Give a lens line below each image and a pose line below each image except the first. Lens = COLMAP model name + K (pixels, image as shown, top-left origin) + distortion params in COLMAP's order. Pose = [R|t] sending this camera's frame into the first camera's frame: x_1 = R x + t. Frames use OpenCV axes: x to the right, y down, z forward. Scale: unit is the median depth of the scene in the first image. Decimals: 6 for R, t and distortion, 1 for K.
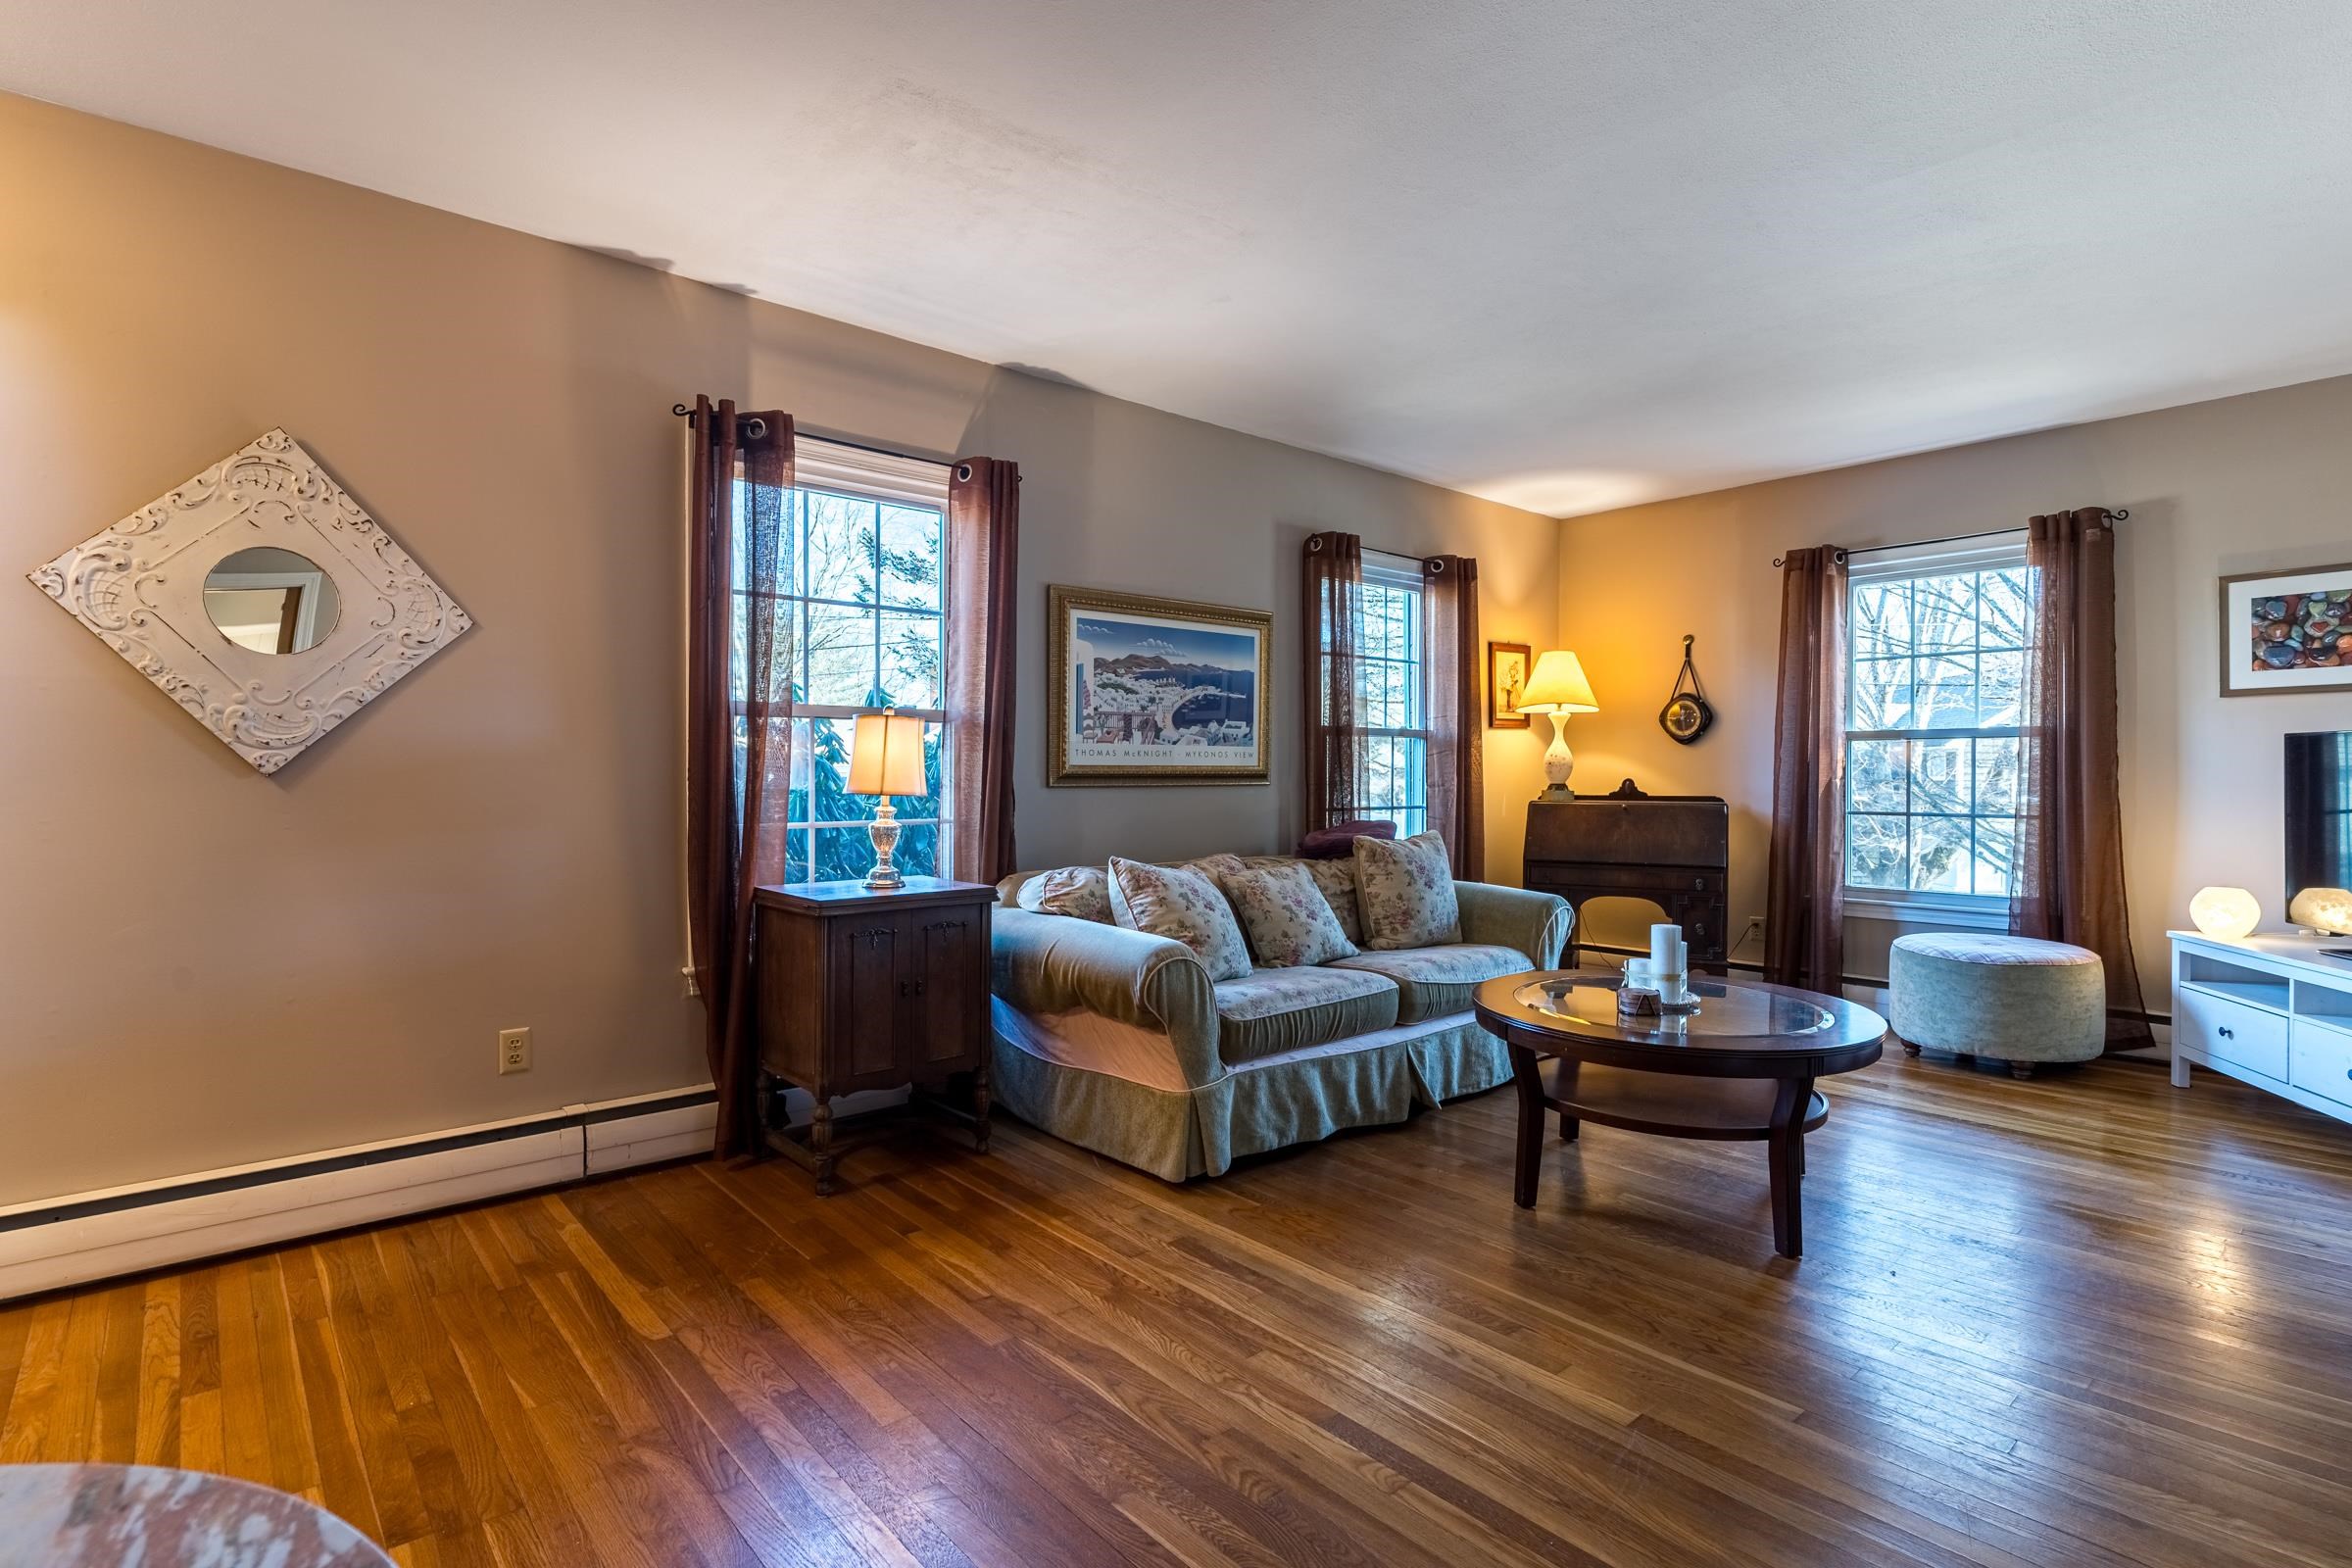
lens RADIAL K [[1124.3, 0, 1161.7], [0, 1124.3, 772.9], [0, 0, 1]] dist [-0.002248, -0.002004]
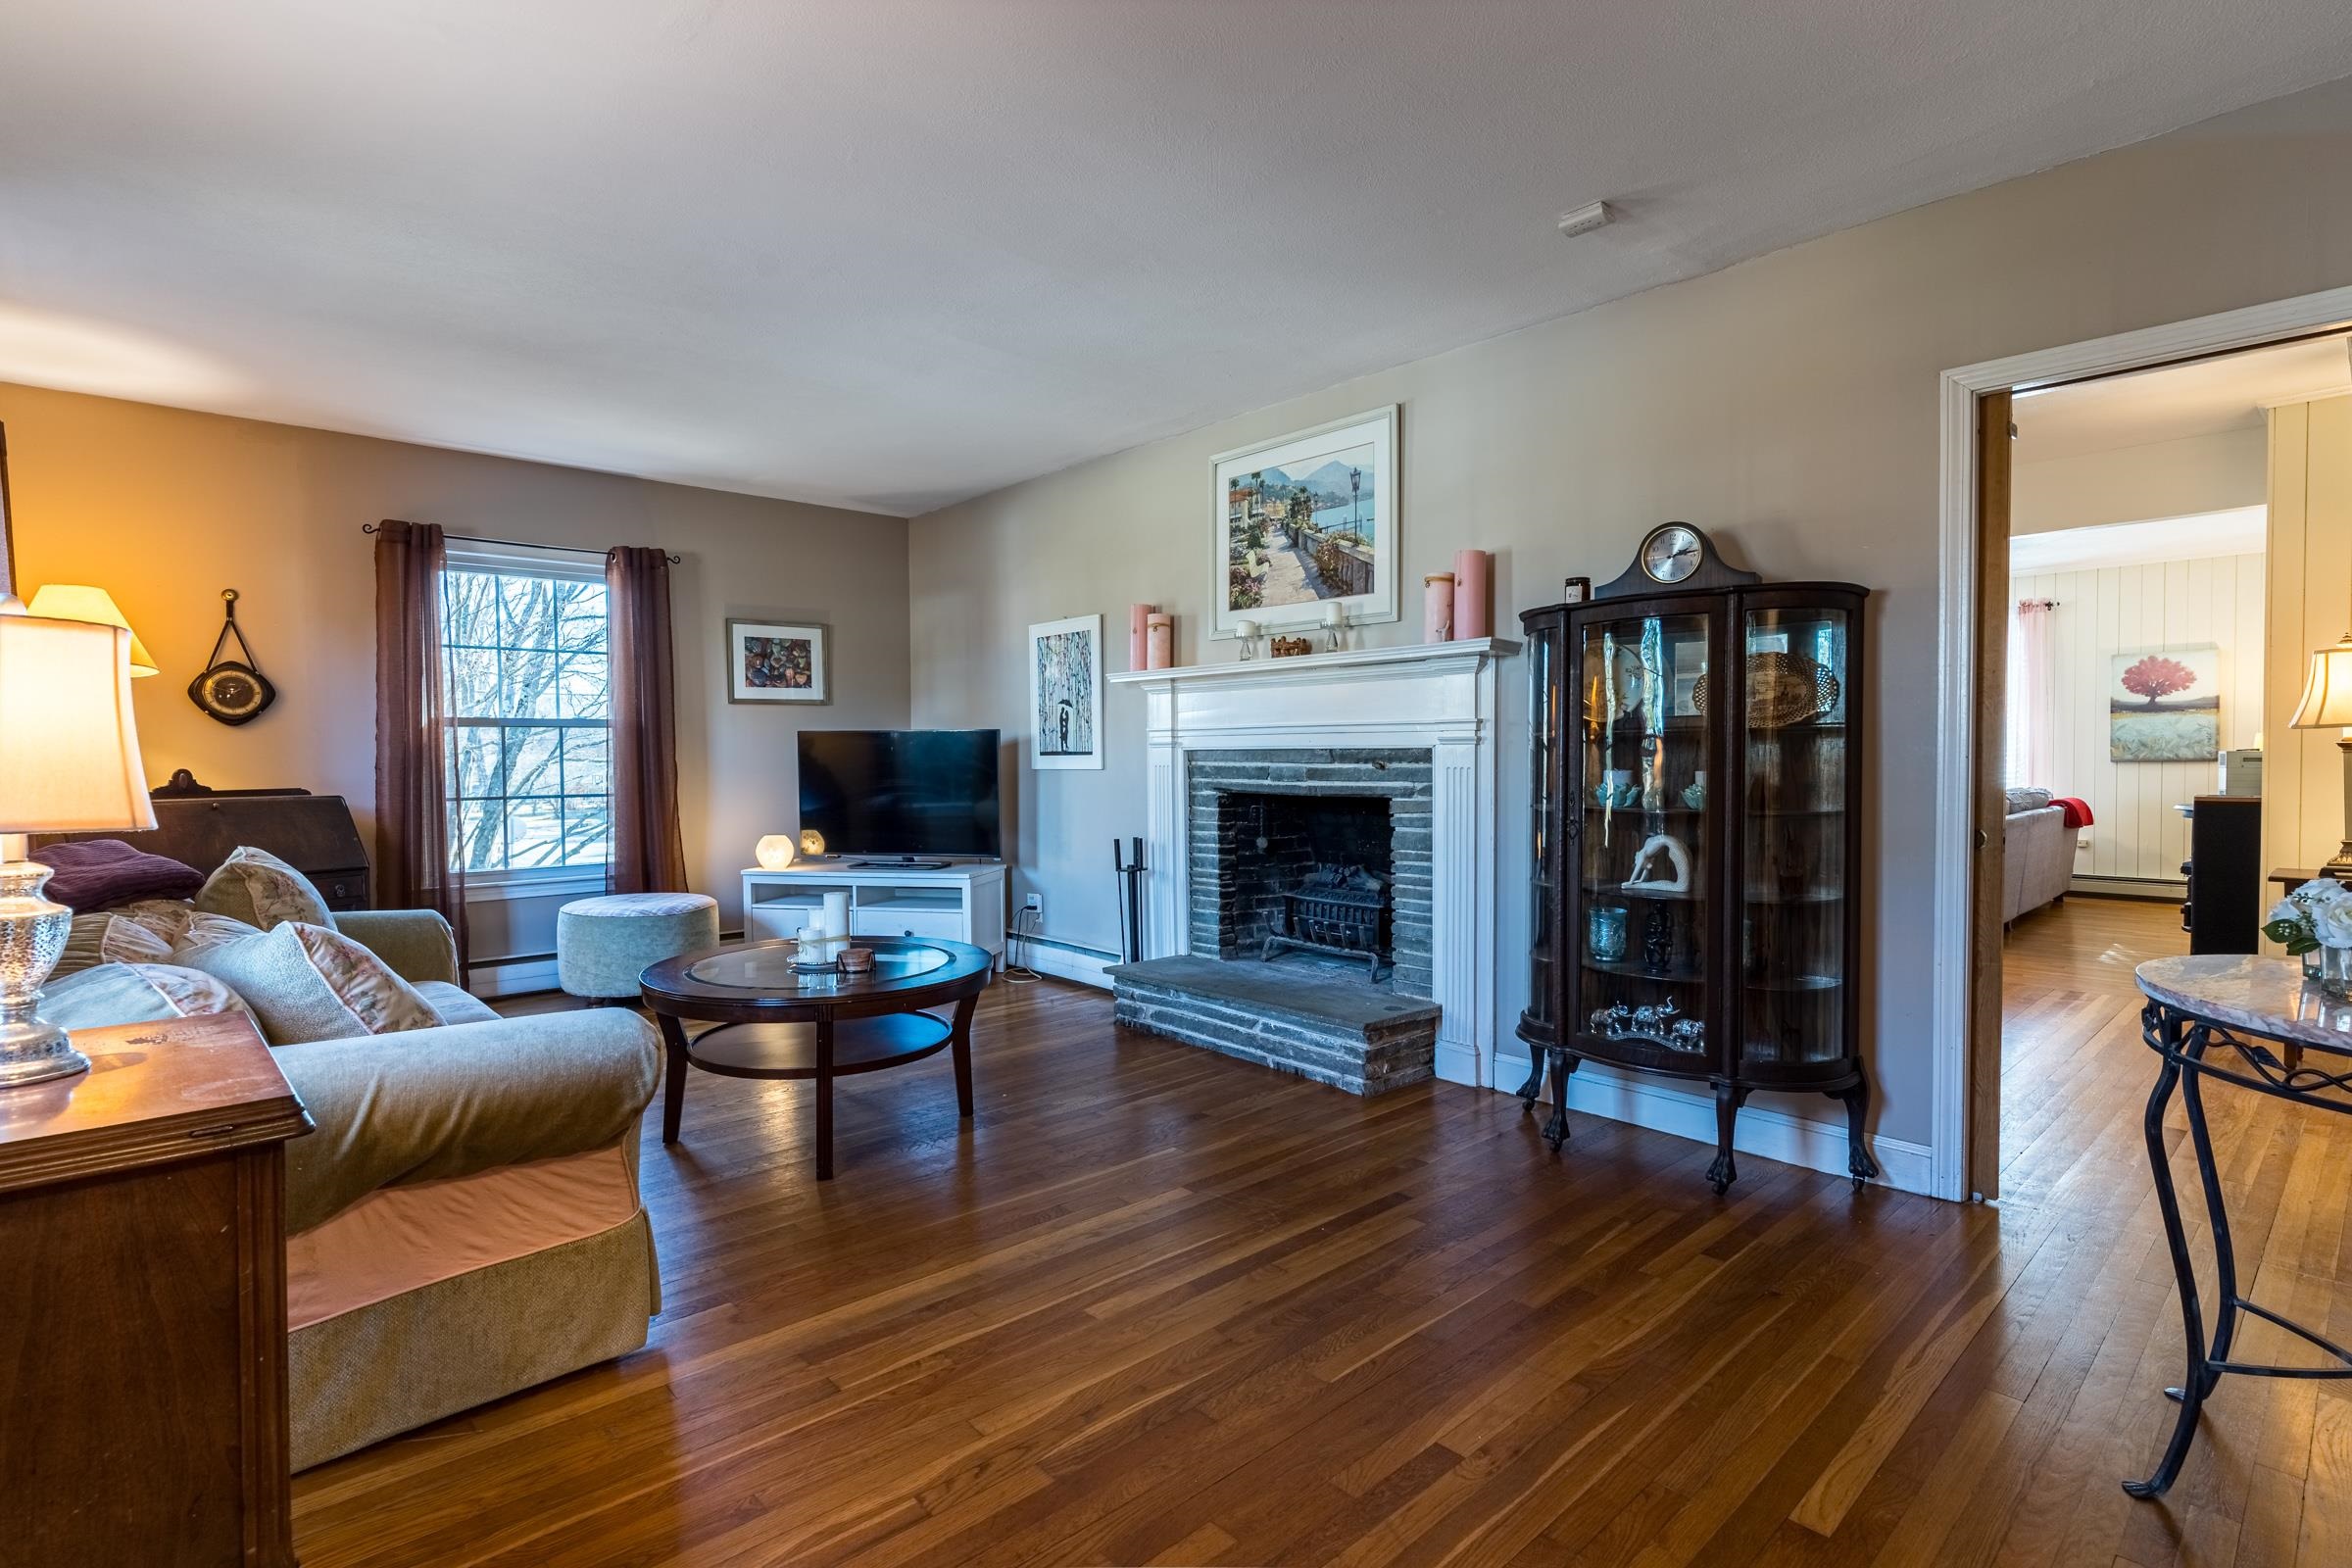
lens RADIAL K [[1124.3, 0, 1159.6], [0, 1124.3, 778.2], [0, 0, 1]] dist [-0.002248, -0.002004]
pose [[-0.024822, -0.022122, 0.999447, -0.441522], [0.006401, 0.999731, 0.022288, -0.001574], [-0.999671, 0.006950, -0.024673, 0.445673]]
